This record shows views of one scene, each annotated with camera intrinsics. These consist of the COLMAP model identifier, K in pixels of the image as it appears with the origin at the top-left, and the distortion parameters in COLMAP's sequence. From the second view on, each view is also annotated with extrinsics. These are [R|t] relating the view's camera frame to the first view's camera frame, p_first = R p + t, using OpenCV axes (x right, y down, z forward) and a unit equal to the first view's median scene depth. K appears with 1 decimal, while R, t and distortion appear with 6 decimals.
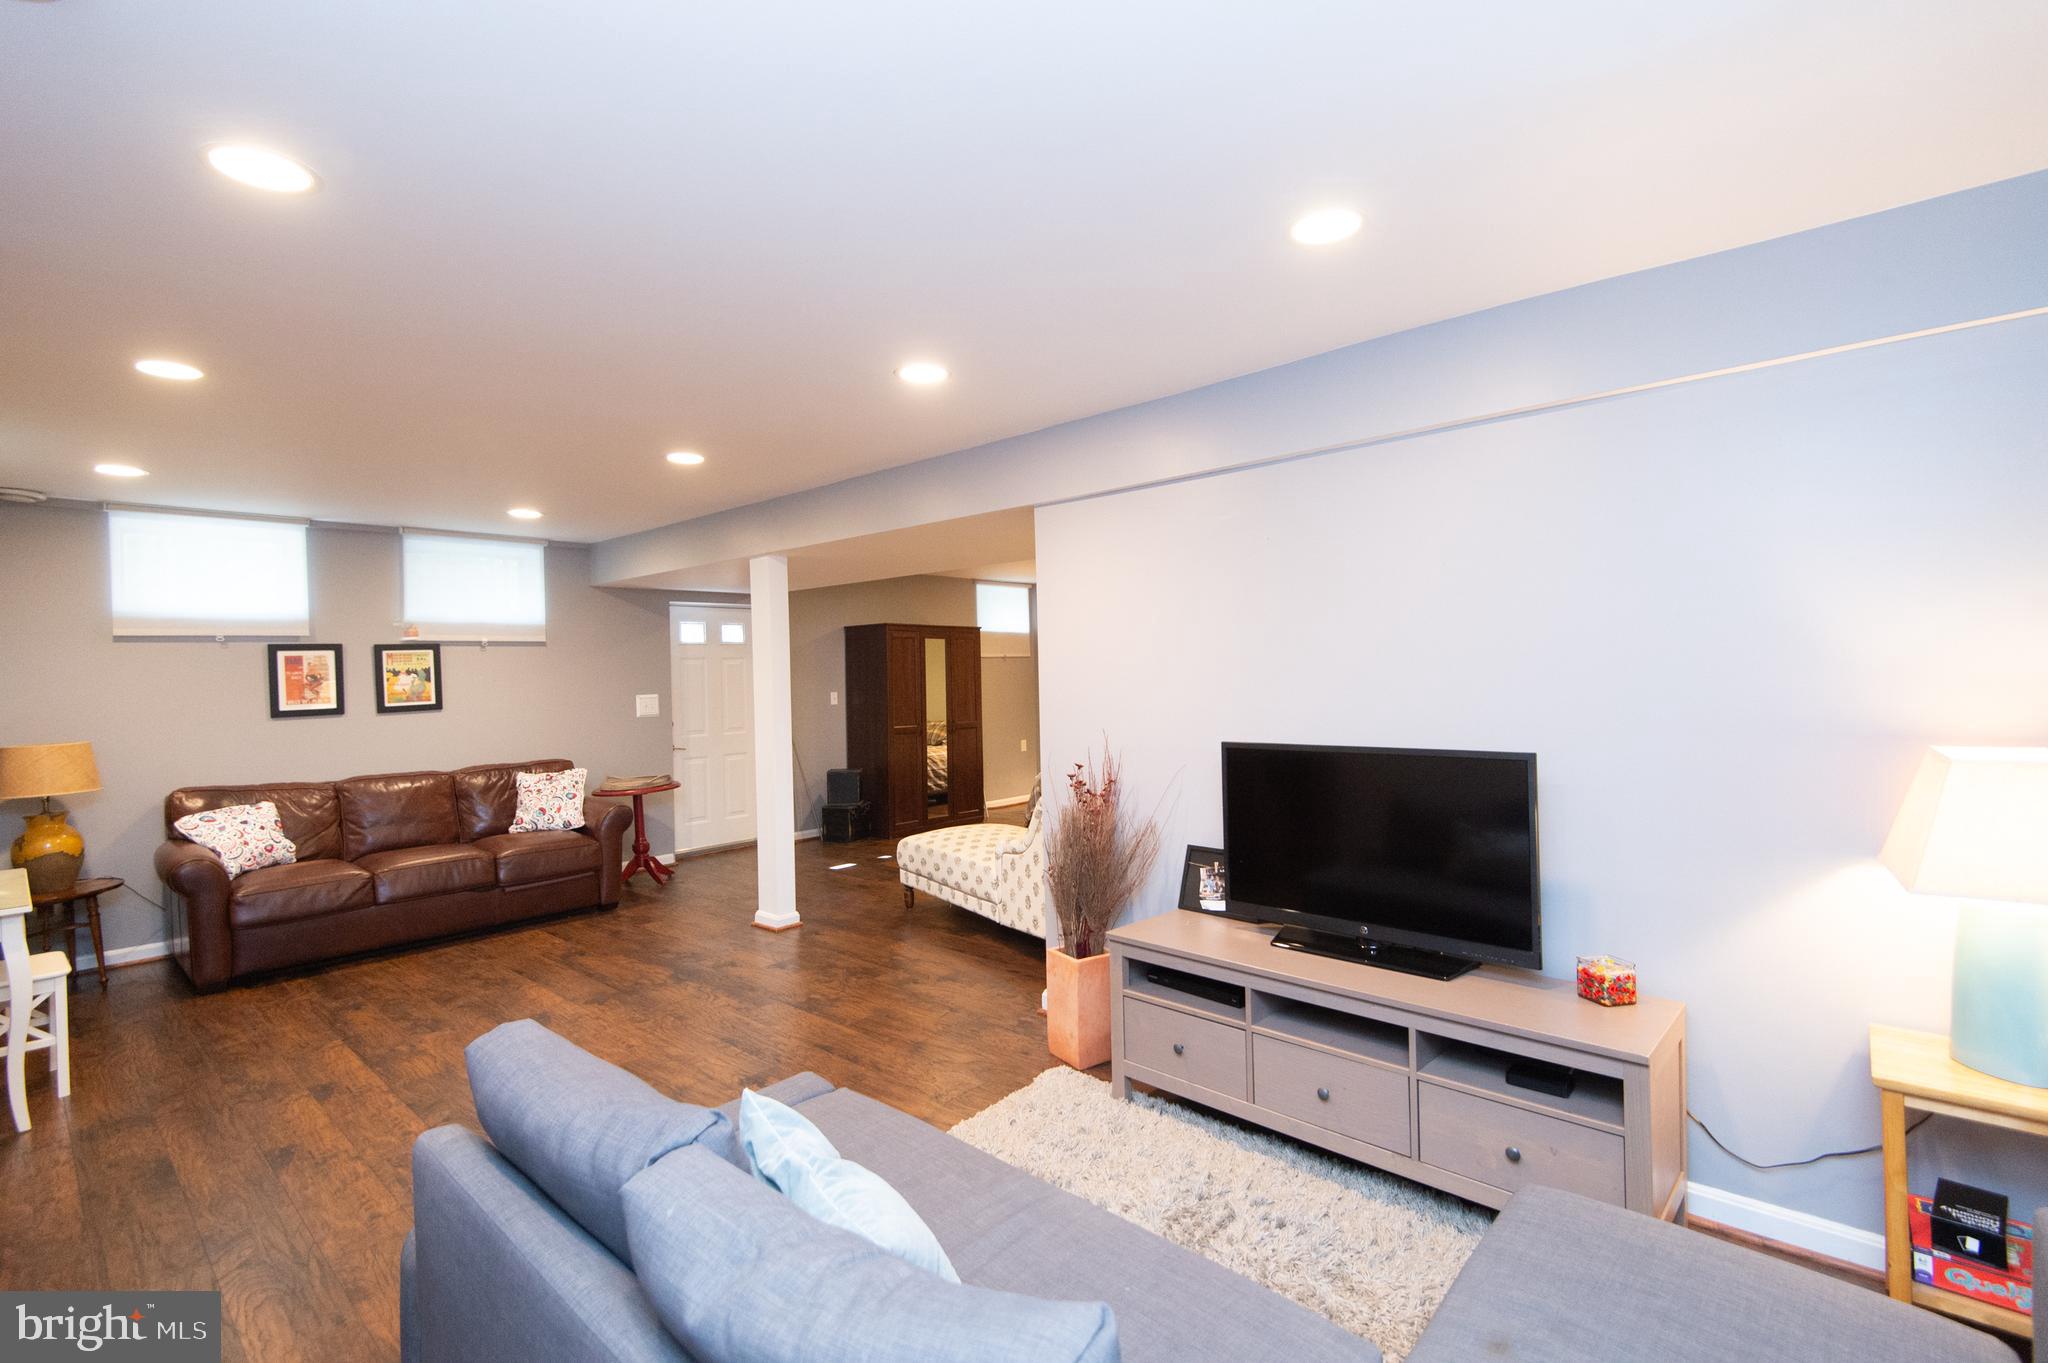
lens RADIAL K [[914.8, 0, 1025.5], [0, 914.8, 673.1], [0, 0, 1]] dist [0.025526, -0.015635]
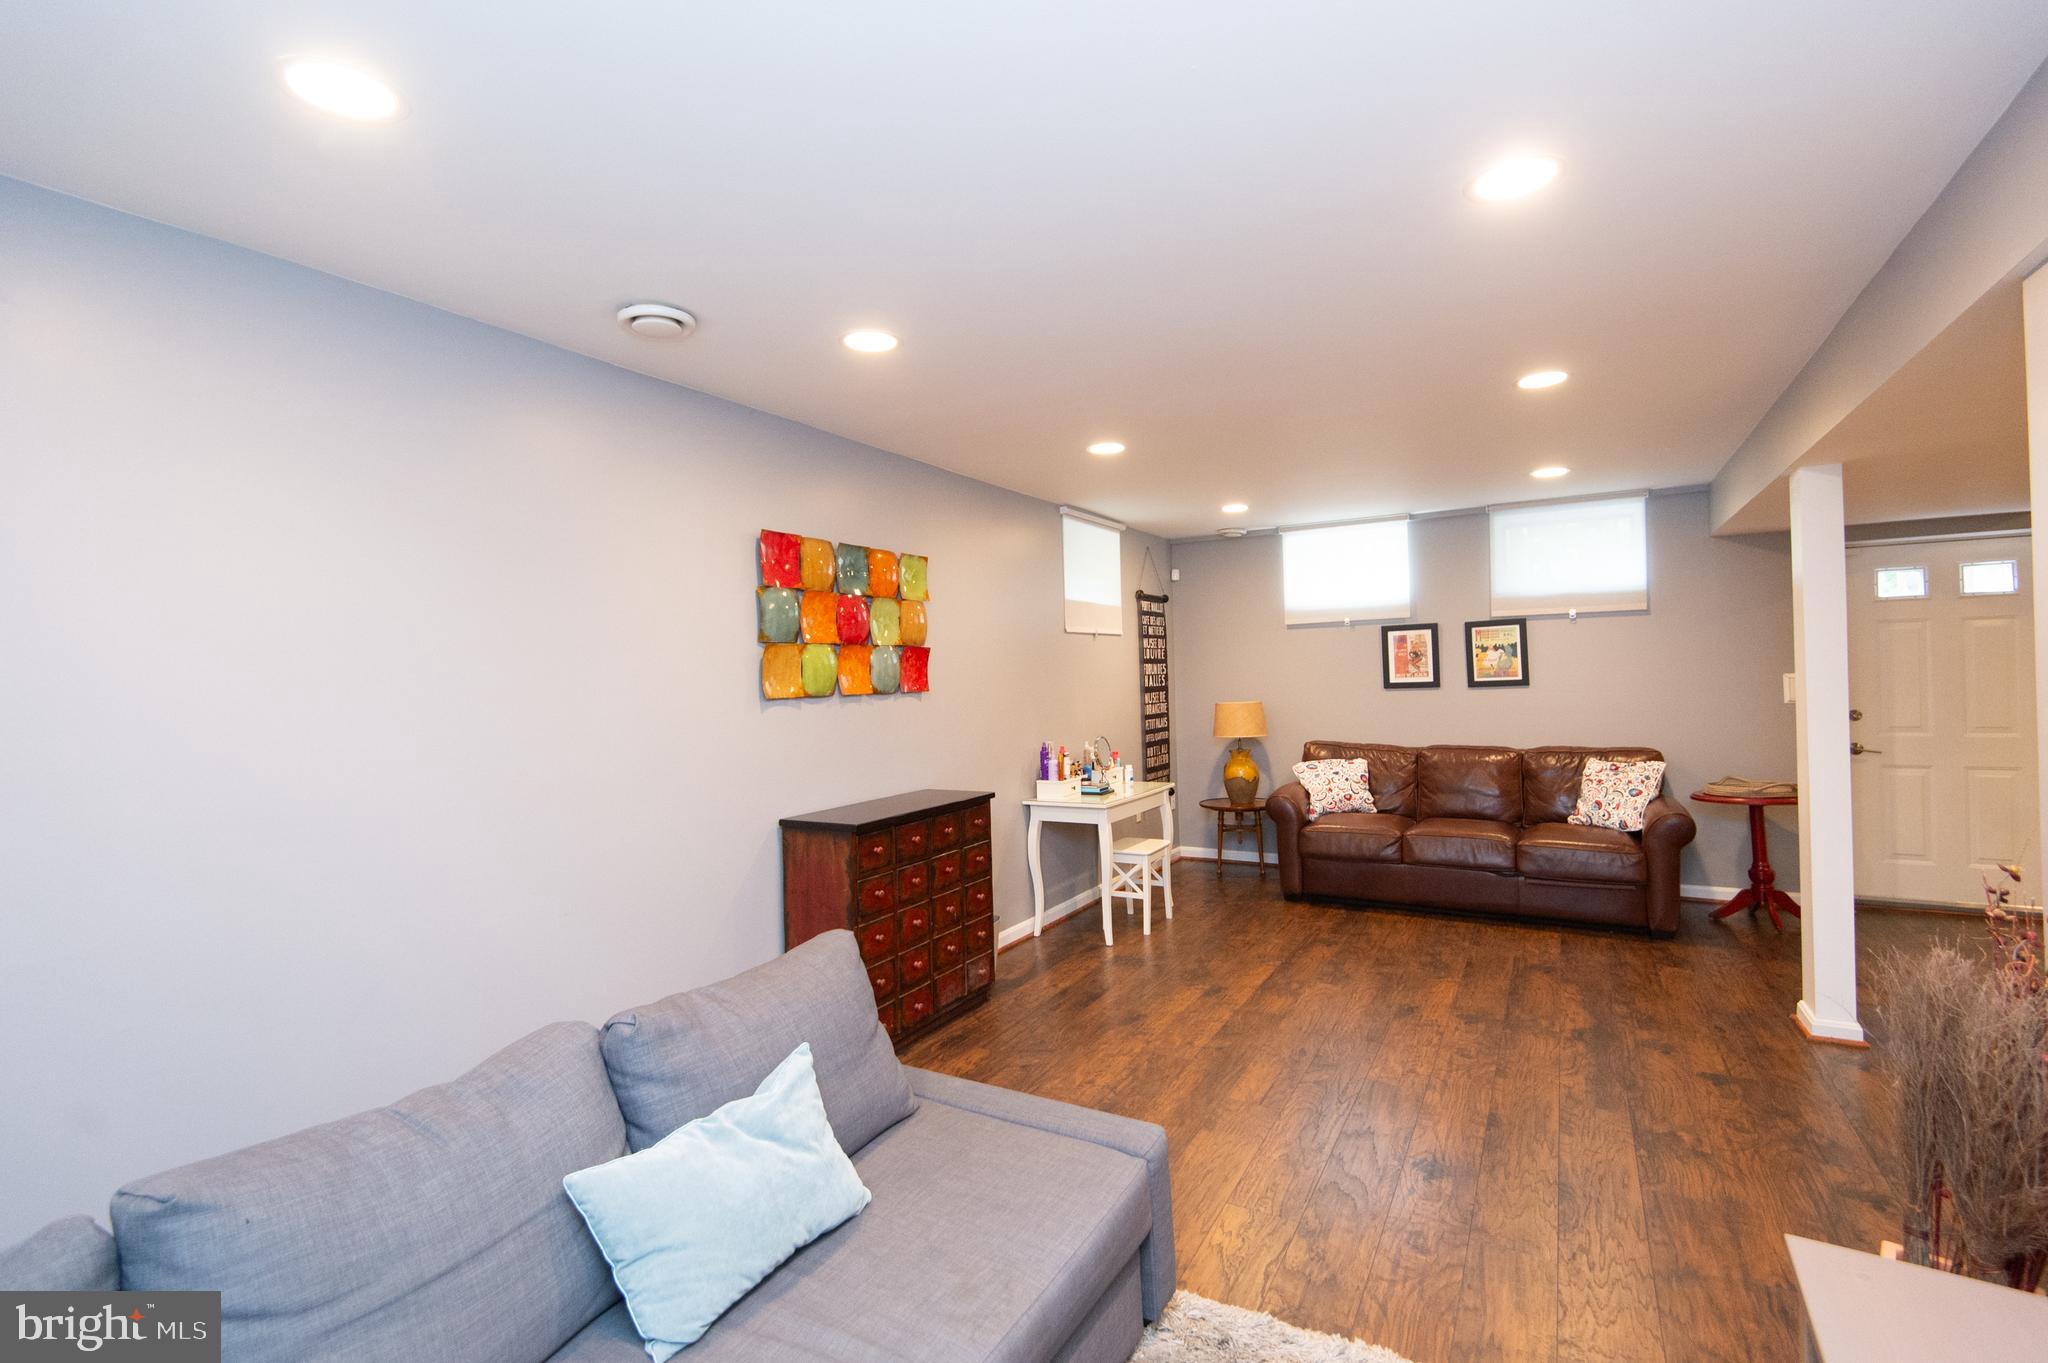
lens RADIAL K [[929.4, 0, 1029.5], [0, 929.4, 678.5], [0, 0, 1]] dist [0.046219, -0.032099]
pose [[0.213748, 0.024021, -0.976593, 0.249614], [0.019228, 0.999401, 0.028791, -0.007396], [0.976700, -0.024932, 0.213158, 0.298521]]
